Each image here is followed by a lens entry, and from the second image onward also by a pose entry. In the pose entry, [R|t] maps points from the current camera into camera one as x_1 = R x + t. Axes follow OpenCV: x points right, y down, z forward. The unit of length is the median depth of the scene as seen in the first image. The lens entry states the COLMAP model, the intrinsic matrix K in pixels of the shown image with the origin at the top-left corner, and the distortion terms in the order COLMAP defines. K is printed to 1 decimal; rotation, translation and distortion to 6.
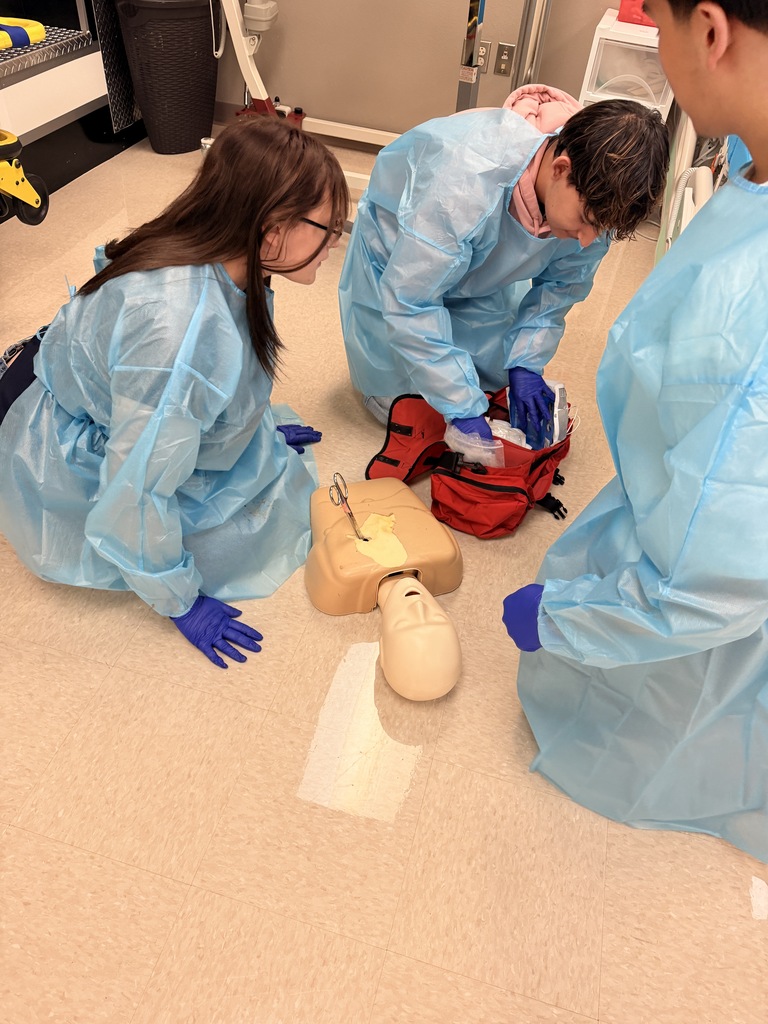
lens RADIAL K [[735.1, 0, 384.0], [0, 735.1, 512.0], [0, 0, 1]] dist [-0.003579, -0.002272]
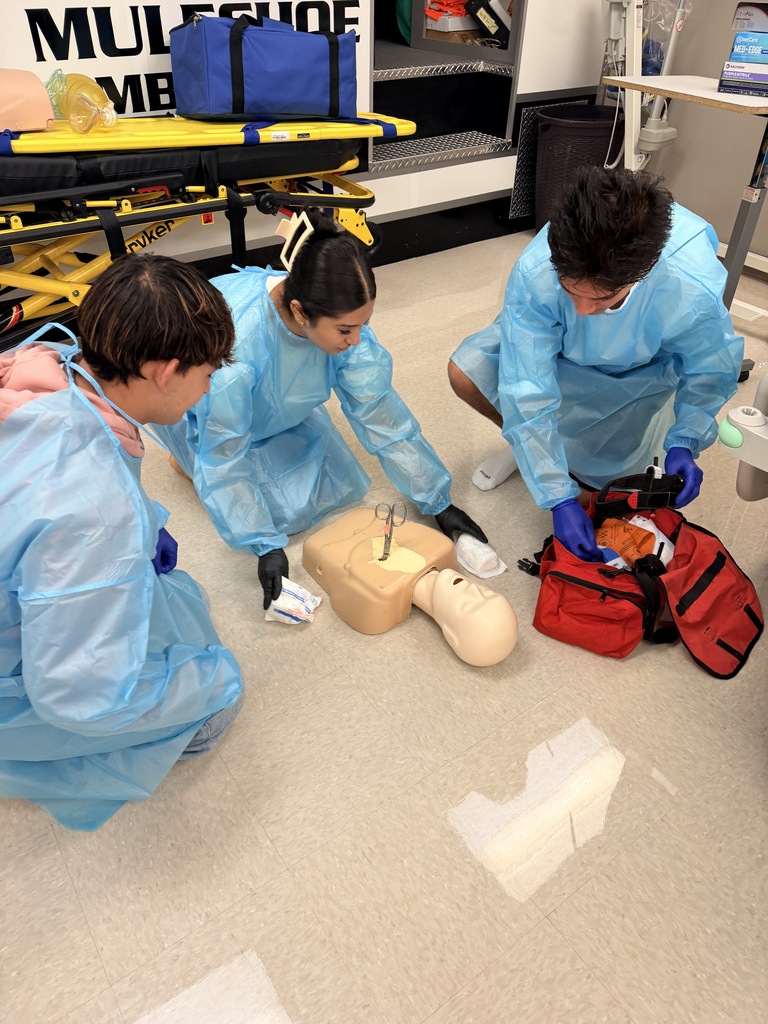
lens RADIAL K [[735.1, 0, 384.0], [0, 735.1, 512.0], [0, 0, 1]] dist [-0.003579, -0.002272]
pose [[0.766125, 0.341354, -0.544546, 0.758872], [-0.411817, 0.911230, -0.008173, 0.081296], [0.493416, 0.230515, 0.838691, -0.074008]]
